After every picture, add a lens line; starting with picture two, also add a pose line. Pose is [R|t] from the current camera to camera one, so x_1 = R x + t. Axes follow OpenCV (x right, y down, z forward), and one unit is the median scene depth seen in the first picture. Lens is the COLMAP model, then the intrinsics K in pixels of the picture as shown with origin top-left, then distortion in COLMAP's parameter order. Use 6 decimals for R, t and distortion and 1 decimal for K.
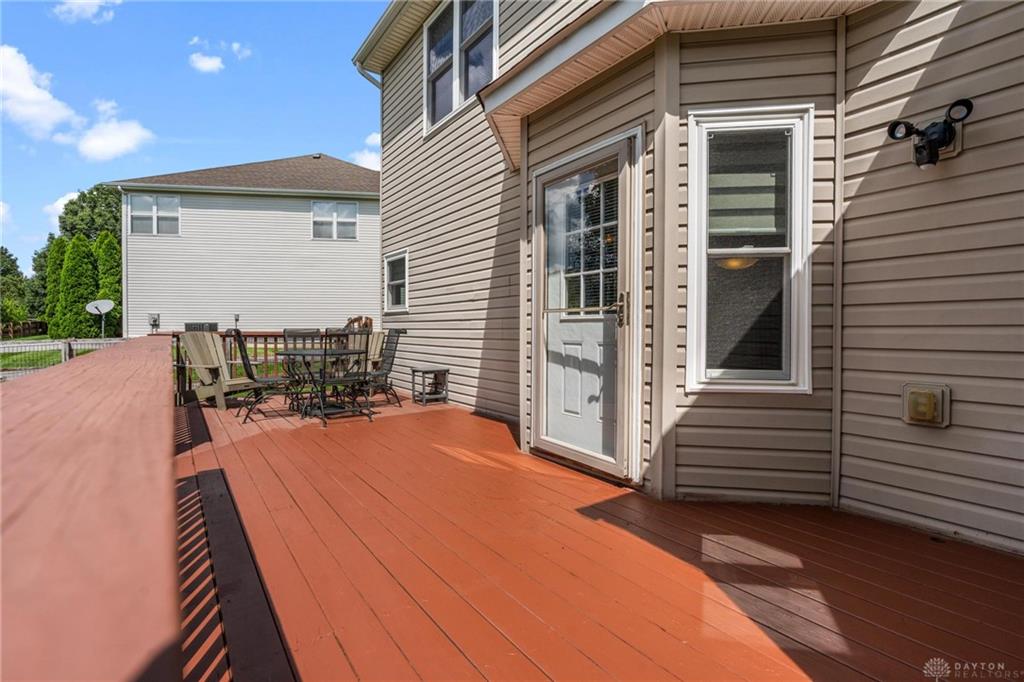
lens RADIAL K [[463.7, 0, 512.0], [0, 463.7, 341.0], [0, 0, 1]] dist [-0.002628, -0.000146]
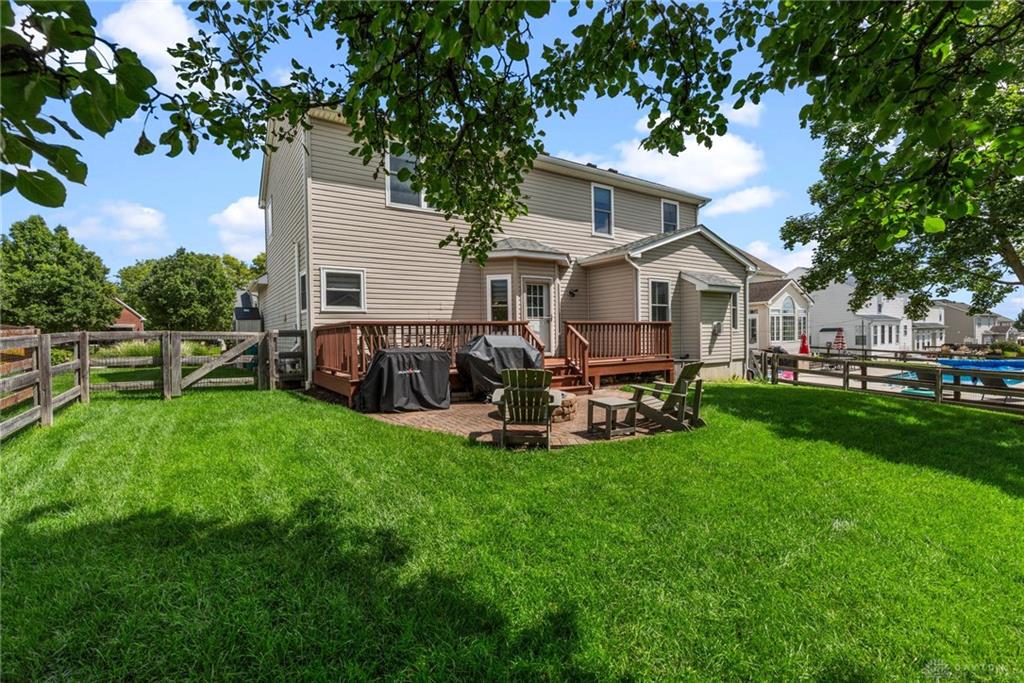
lens RADIAL K [[450.9, 0, 512.0], [0, 450.9, 341.5], [0, 0, 1]] dist [-0.001835, -0.000092]
pose [[0.052547, -0.024418, 0.998320, -0.675321], [0.042733, 0.998840, 0.022181, 0.007781], [-0.997704, 0.041496, 0.053530, 0.191422]]
